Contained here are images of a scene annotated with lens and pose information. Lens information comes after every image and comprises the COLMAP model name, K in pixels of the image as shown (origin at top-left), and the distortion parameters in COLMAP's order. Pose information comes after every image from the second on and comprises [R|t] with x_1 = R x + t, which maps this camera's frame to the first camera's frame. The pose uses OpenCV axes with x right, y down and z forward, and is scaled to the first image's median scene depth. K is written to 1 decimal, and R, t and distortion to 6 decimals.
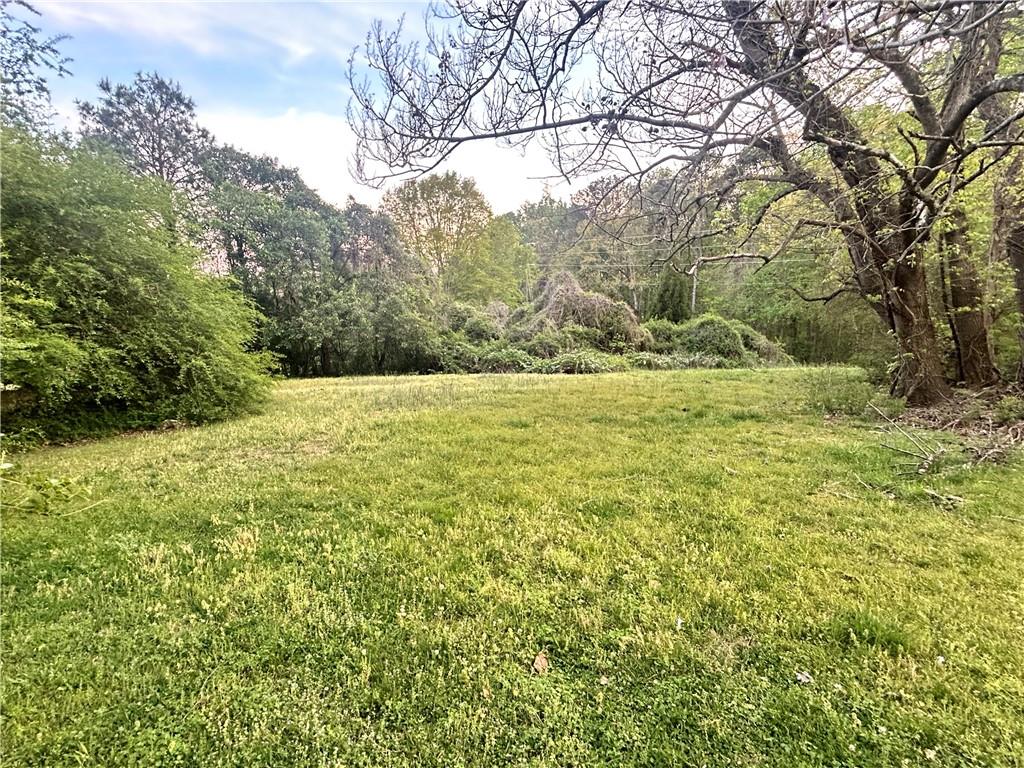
lens RADIAL K [[511.4, 0, 516.4], [0, 511.4, 386.8], [0, 0, 1]] dist [-0.006218, 0.003232]
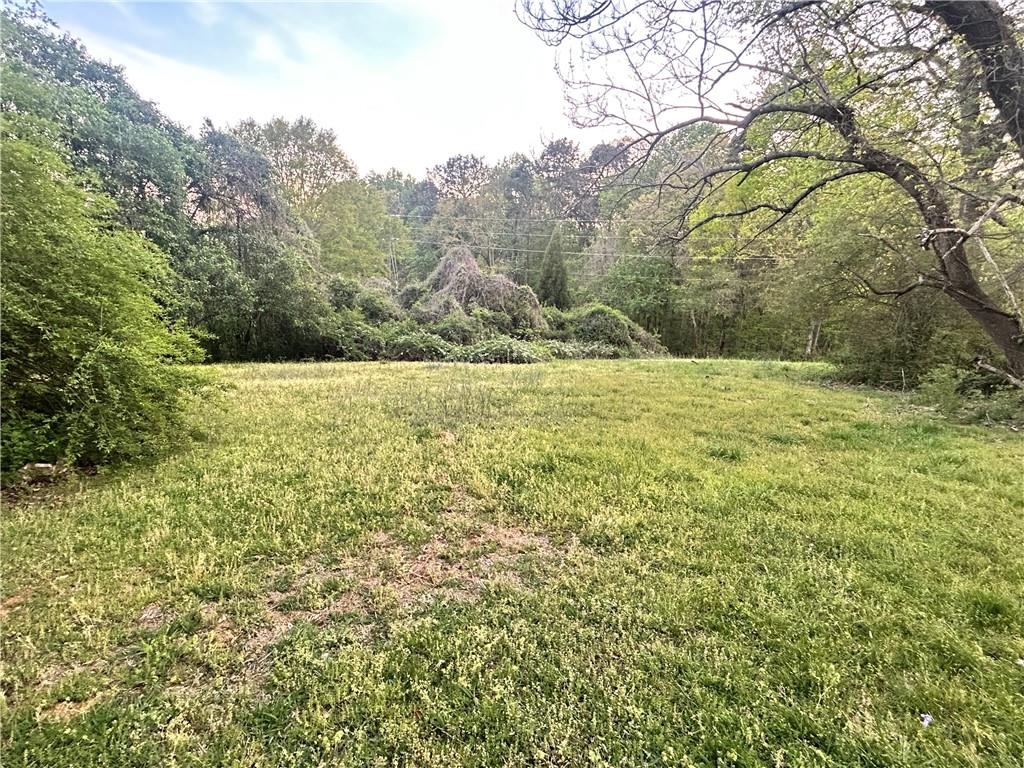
lens RADIAL K [[511.4, 0, 508.3], [0, 511.4, 381.2], [0, 0, 1]] dist [-0.006218, 0.003232]
pose [[0.946292, 0.002209, 0.323305, -0.135568], [-0.008744, 0.999786, 0.018763, -0.008994], [-0.323194, -0.020583, 0.946109, 0.131283]]
